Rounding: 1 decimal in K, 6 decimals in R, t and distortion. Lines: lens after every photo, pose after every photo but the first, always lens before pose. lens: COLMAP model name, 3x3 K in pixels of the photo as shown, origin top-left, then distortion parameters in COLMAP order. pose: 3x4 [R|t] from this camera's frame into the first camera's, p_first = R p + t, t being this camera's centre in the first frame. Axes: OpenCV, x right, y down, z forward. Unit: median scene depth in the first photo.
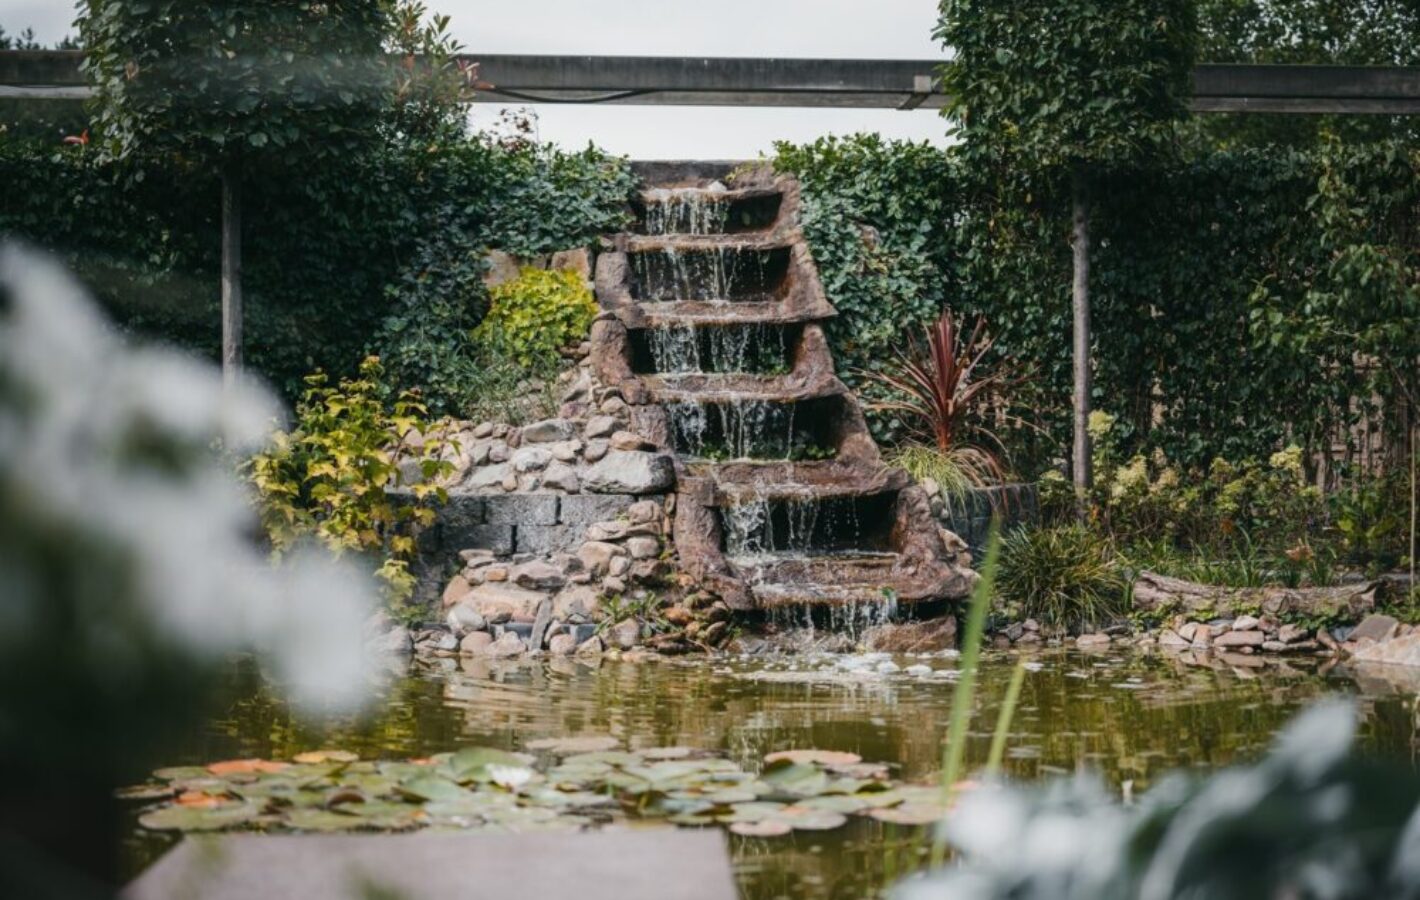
lens RADIAL K [[2018.5, 0, 709.9], [0, 2018.5, 452.0], [0, 0, 1]] dist [-0.020994, 0.000000]
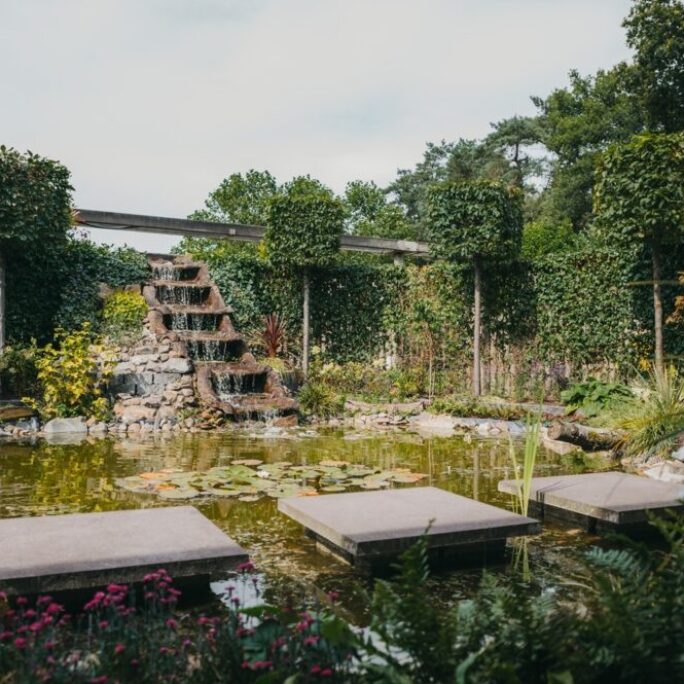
lens RADIAL K [[696.0, 0, 342.3], [0, 696.0, 341.8], [0, 0, 1]] dist [-0.014569, 0.000000]
pose [[0.927564, 0.021271, 0.373058, -0.184641], [-0.015105, 0.999697, -0.019445, -0.007738], [-0.373358, 0.012401, 0.927604, 0.004034]]
